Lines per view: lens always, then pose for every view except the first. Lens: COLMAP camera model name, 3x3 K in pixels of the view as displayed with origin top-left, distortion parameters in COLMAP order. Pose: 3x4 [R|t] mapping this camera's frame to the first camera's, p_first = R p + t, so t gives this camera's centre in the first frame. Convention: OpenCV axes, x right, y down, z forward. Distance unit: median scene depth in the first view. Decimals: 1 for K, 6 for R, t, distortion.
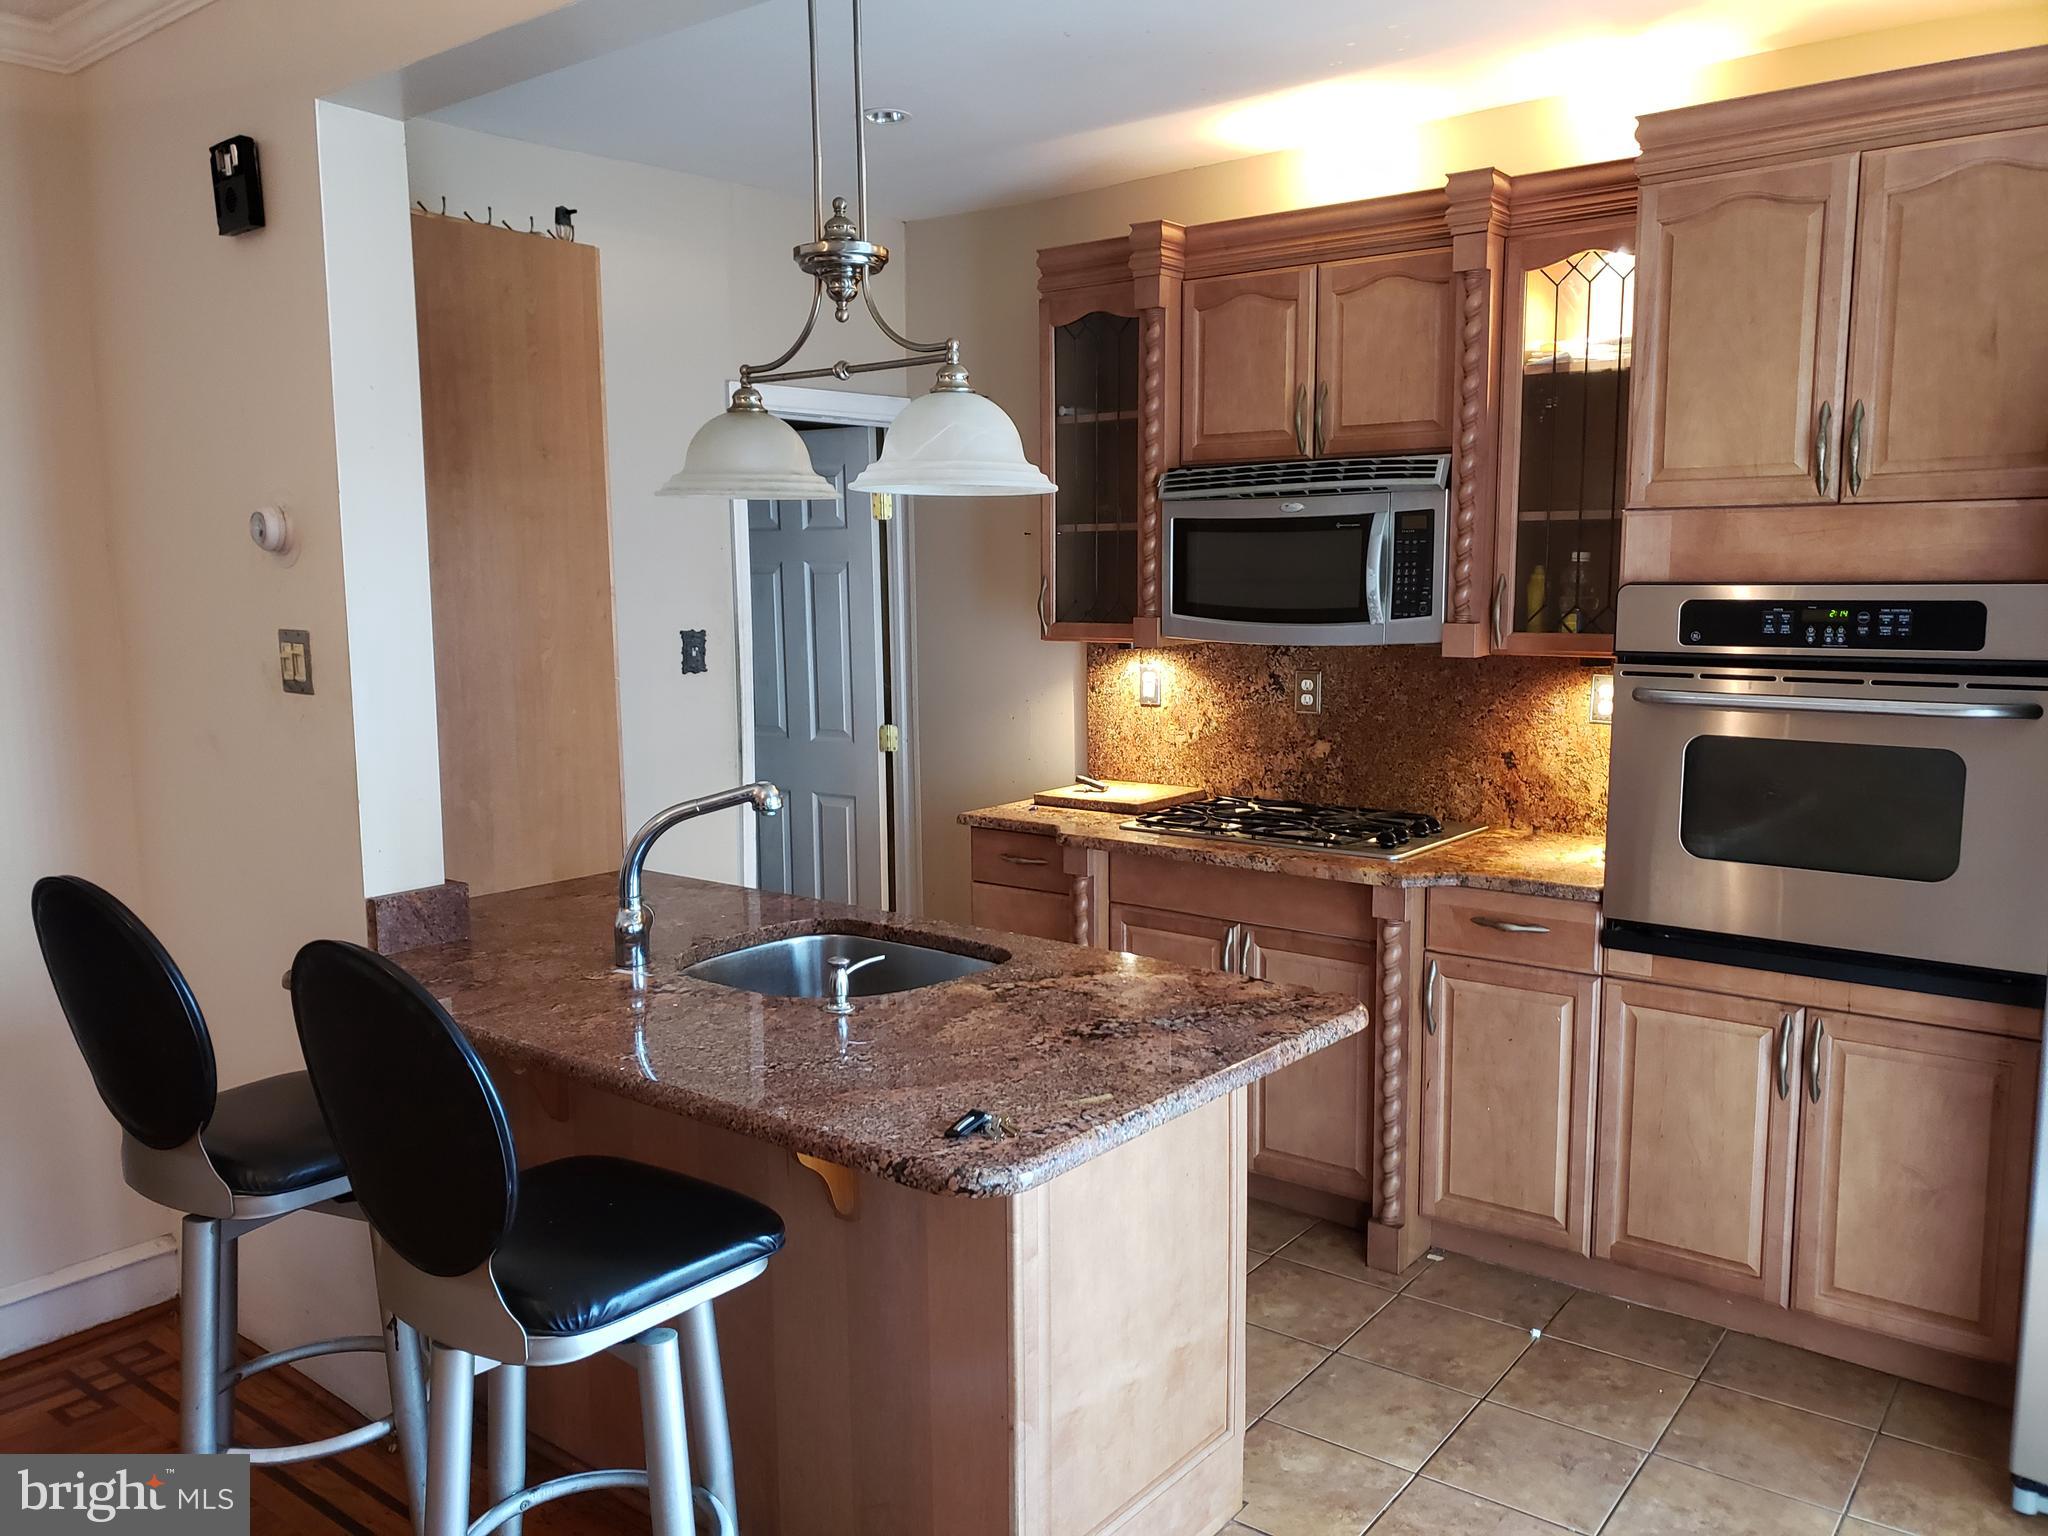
lens RADIAL K [[1578.8, 0, 1038.7], [0, 1578.8, 788.0], [0, 0, 1]] dist [0.065191, -0.054370]
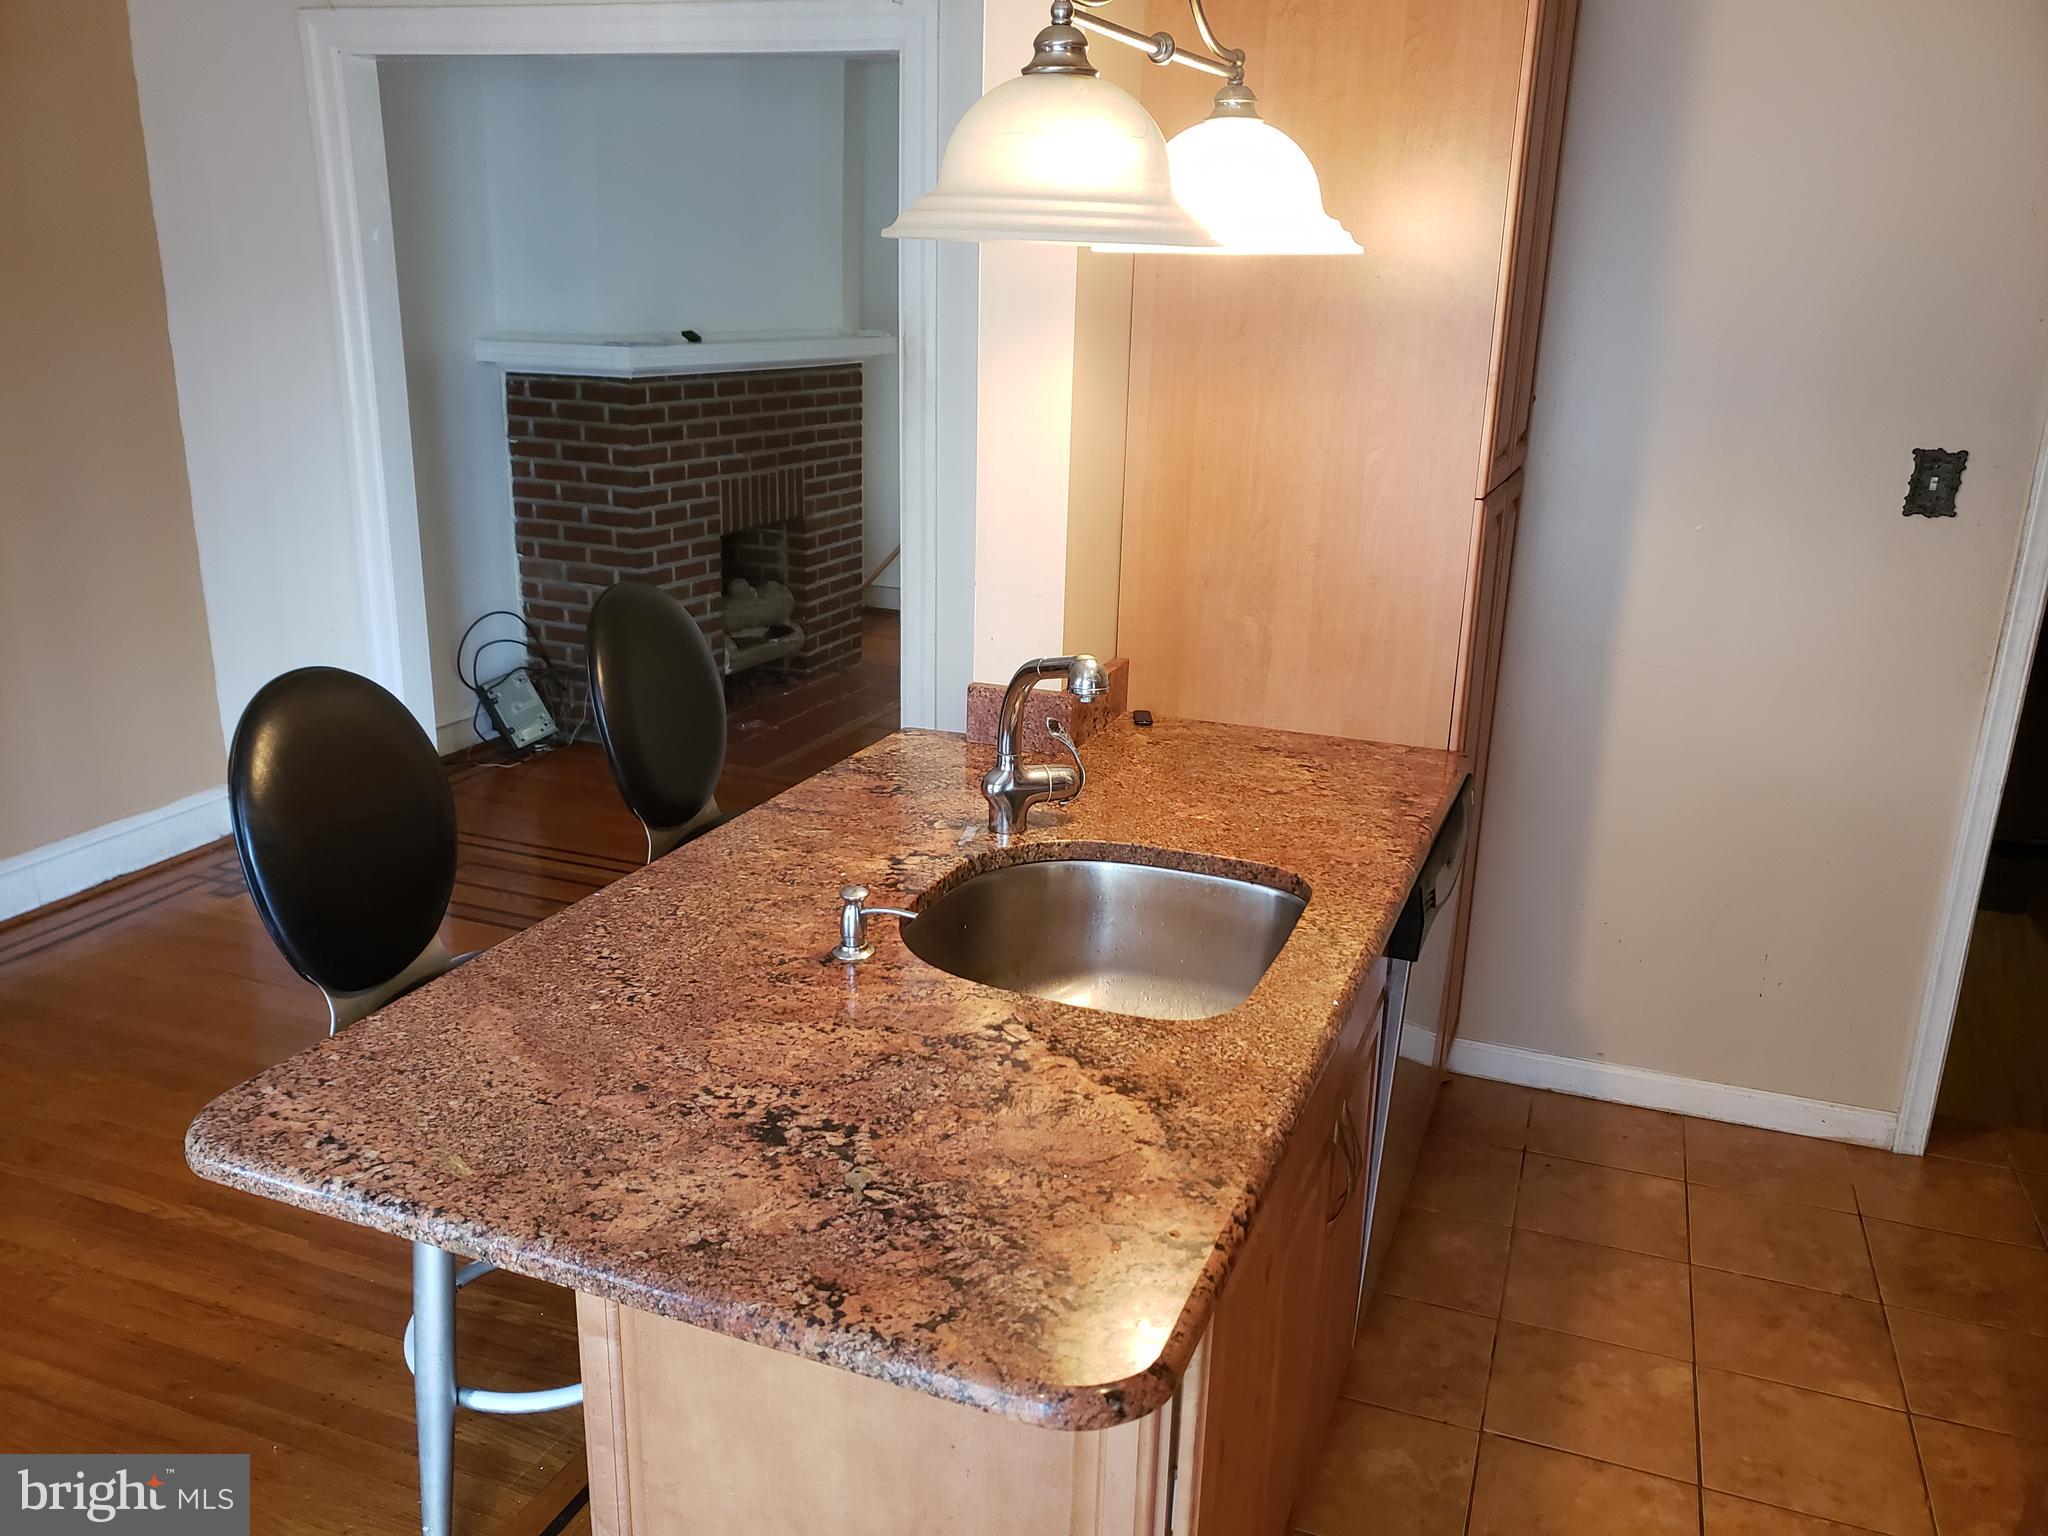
lens RADIAL K [[1578.8, 0, 1026.8], [0, 1578.8, 760.6], [0, 0, 1]] dist [0.065191, -0.054370]
pose [[0.278395, 0.288077, -0.916246, 0.452601], [-0.156065, 0.954850, 0.252795, -0.123663], [0.947702, 0.072617, 0.310785, 0.653475]]
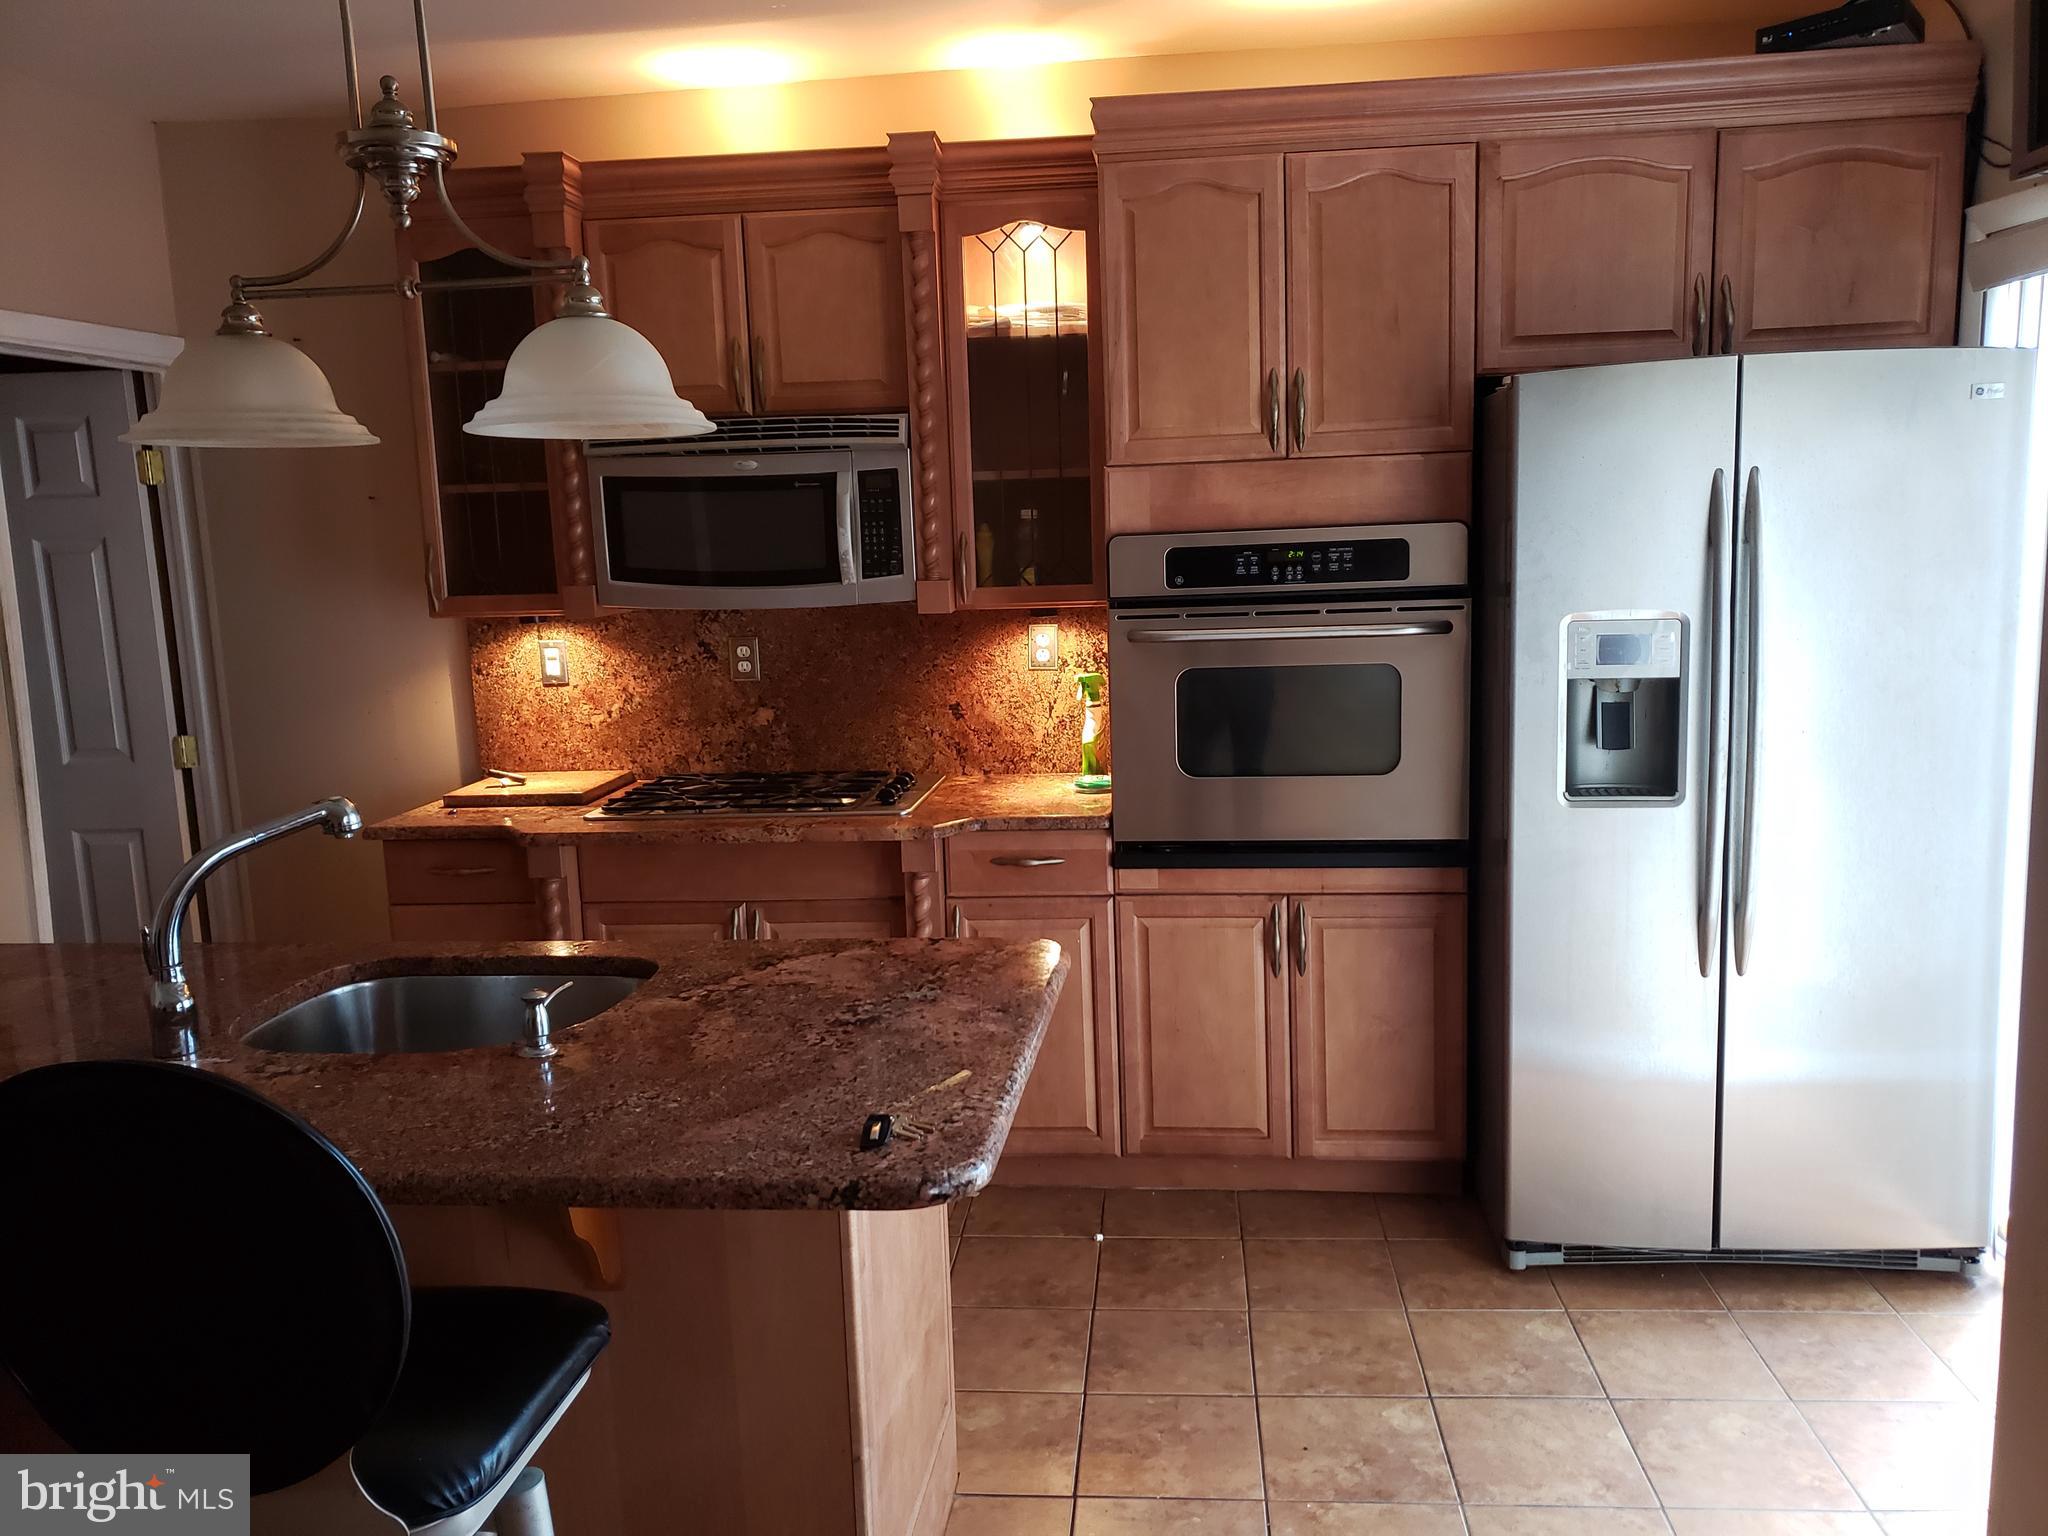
lens RADIAL K [[1578.8, 0, 1034.9], [0, 1578.8, 769.2], [0, 0, 1]] dist [0.065191, -0.054370]
pose [[0.851368, -0.100489, 0.514854, -0.252908], [0.099523, 0.994596, 0.029554, -0.005786], [-0.515041, 0.026078, 0.856768, 0.109696]]
